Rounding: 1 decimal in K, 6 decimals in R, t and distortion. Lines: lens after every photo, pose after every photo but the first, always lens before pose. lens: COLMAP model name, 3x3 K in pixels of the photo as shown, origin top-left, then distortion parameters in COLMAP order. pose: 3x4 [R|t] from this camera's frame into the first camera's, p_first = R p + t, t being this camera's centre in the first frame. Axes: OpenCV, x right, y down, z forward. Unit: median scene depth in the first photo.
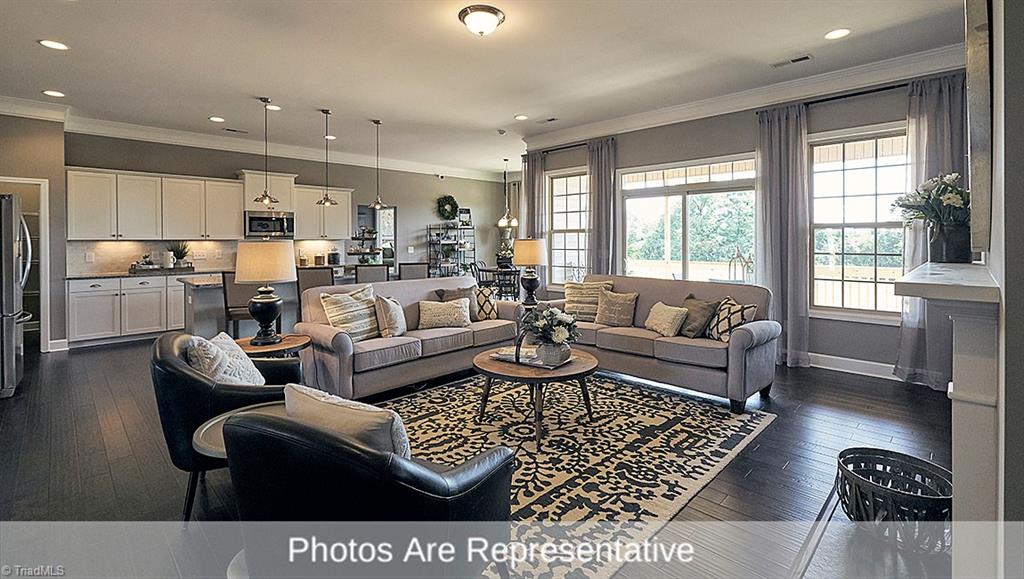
lens RADIAL K [[462.2, 0, 510.6], [0, 462.2, 247.4], [0, 0, 1]] dist [0.000857, 0.000767]
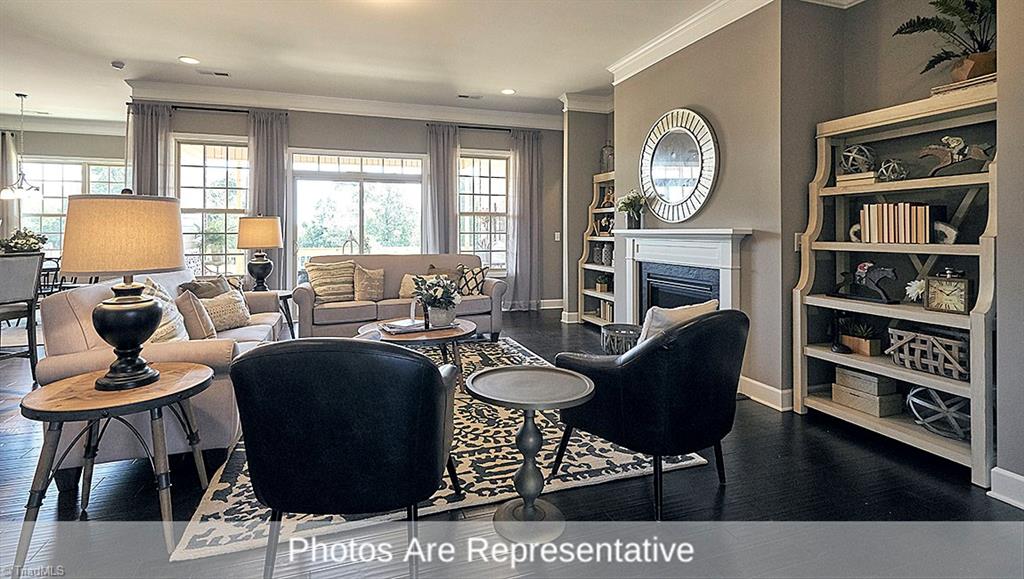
lens RADIAL K [[462.2, 0, 510.6], [0, 462.2, 247.4], [0, 0, 1]] dist [0.000857, 0.000767]
pose [[0.461787, -0.027976, 0.886549, -0.439838], [0.010661, 0.999605, 0.025991, 0.017312], [-0.886927, -0.002551, 0.461903, 0.172809]]
